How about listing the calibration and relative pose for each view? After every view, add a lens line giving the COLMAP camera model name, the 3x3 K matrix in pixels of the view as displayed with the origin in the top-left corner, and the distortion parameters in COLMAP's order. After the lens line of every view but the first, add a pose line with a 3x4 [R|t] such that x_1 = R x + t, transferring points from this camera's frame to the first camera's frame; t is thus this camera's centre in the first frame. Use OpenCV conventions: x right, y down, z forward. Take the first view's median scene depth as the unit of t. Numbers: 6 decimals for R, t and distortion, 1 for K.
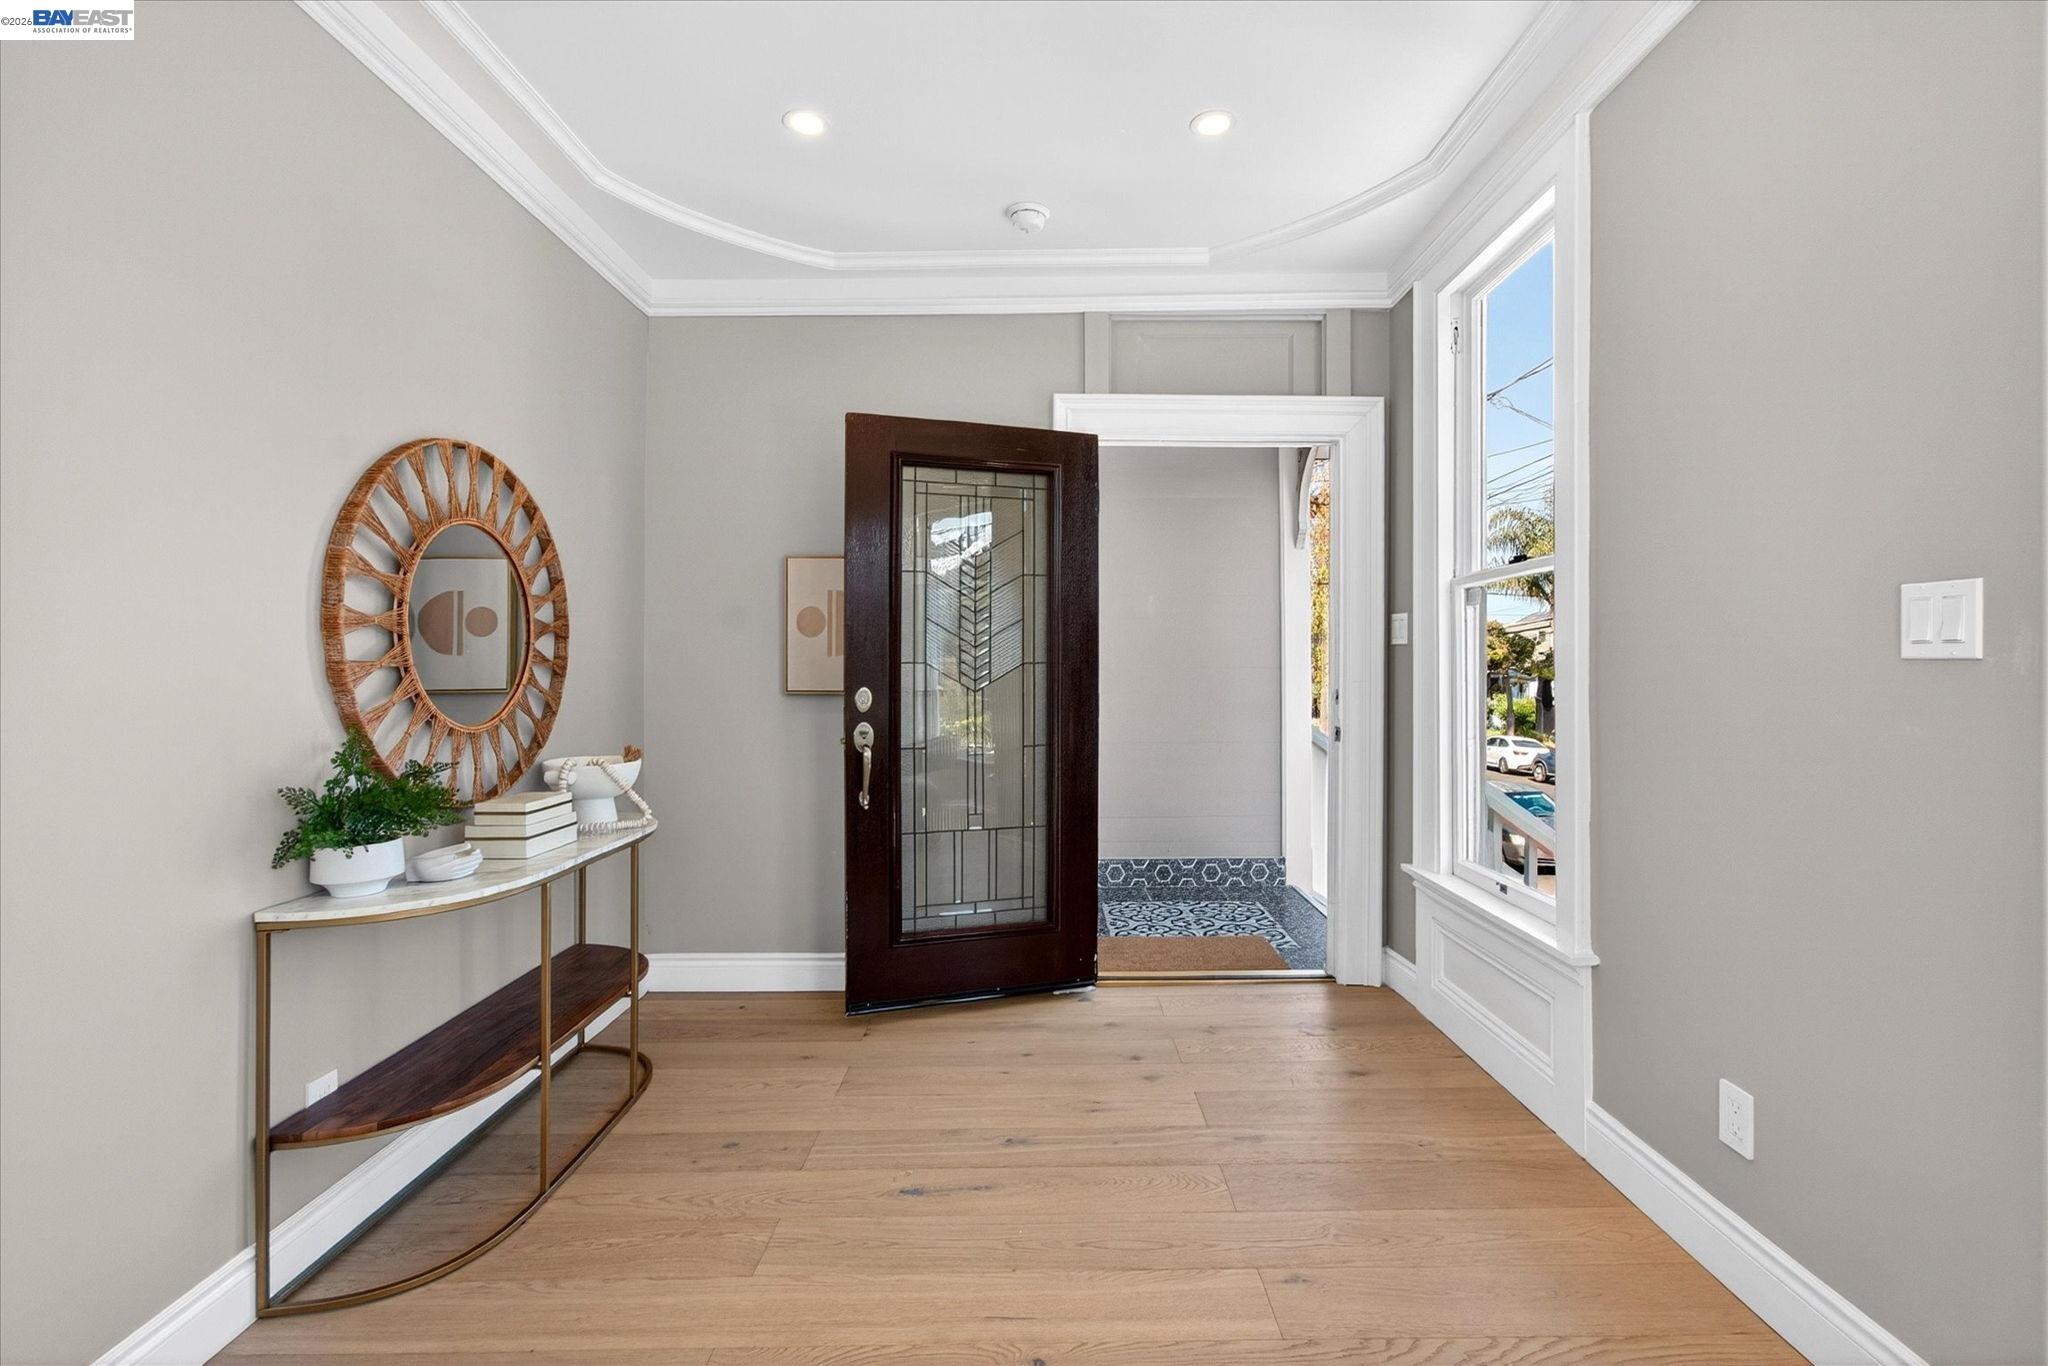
lens RADIAL K [[923.6, 0, 1024.2], [0, 923.6, 678.0], [0, 0, 1]] dist [0.002482, 0.000974]
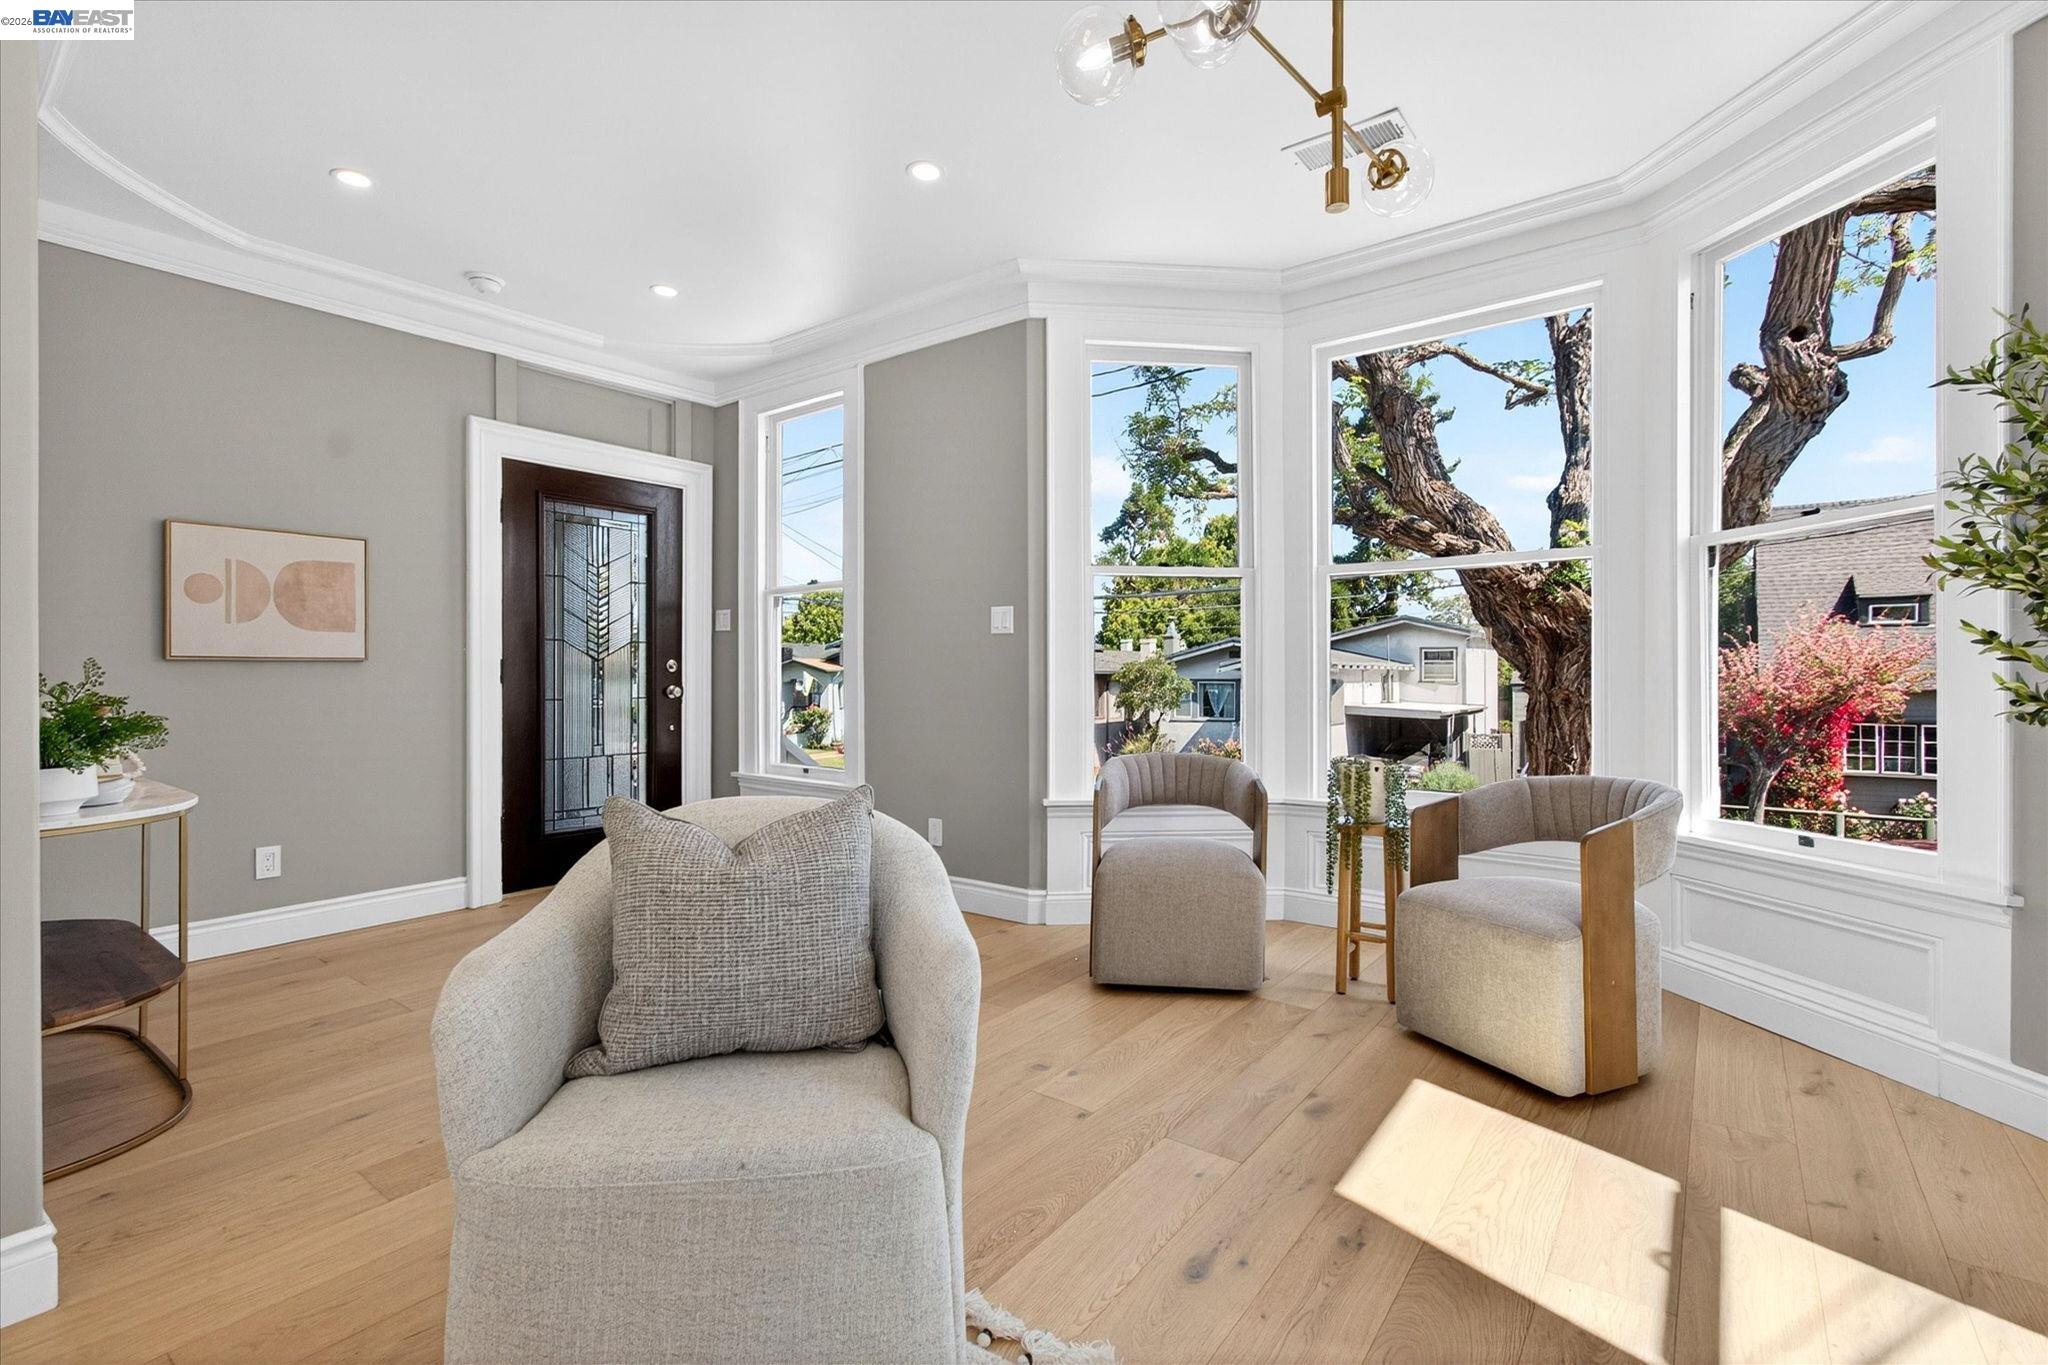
lens RADIAL K [[923.6, 0, 1024.2], [0, 923.6, 677.5], [0, 0, 1]] dist [0.002482, 0.000974]
pose [[0.613511, -0.009125, 0.789633, -0.547951], [0.011424, 0.999931, 0.002679, 0.048270], [-0.789603, 0.007377, 0.613573, -0.358413]]
